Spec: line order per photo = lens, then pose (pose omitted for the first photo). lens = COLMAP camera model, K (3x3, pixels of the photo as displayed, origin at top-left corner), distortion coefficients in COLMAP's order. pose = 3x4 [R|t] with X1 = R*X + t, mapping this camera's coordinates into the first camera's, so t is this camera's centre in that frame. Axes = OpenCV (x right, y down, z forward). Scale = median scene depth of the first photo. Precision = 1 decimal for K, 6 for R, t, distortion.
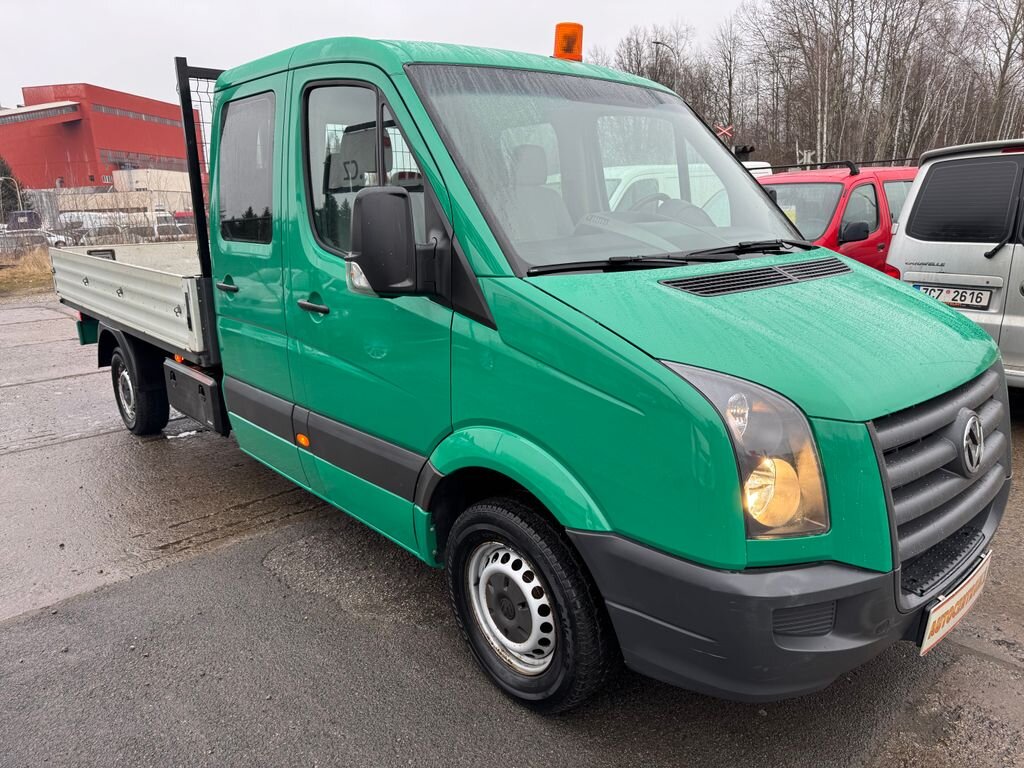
lens RADIAL K [[721.2, 0, 512.0], [0, 721.2, 384.0], [0, 0, 1]] dist [0.069146, -0.085028]
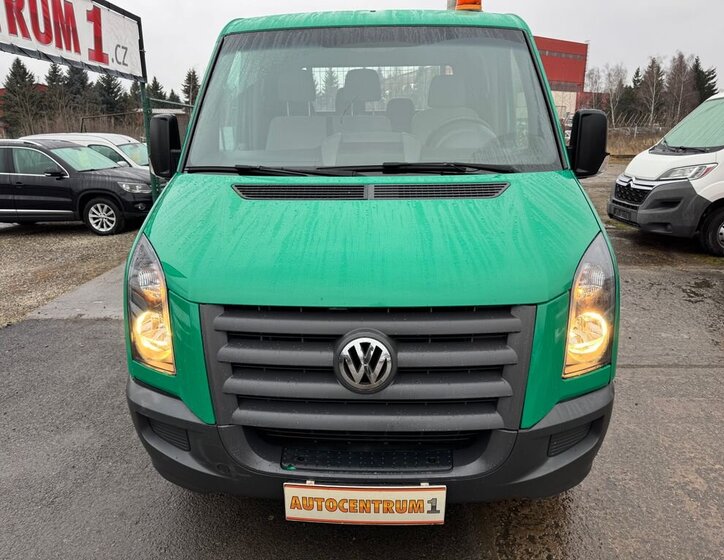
lens RADIAL K [[530.1, 0, 362.9], [0, 530.1, 282.2], [0, 0, 1]] dist [0.043168, -0.061015]
pose [[0.717491, 0.214742, -0.662640, 1.034849], [-0.174126, 0.976385, 0.127877, -0.124641], [0.674453, 0.023632, 0.737940, 0.390595]]
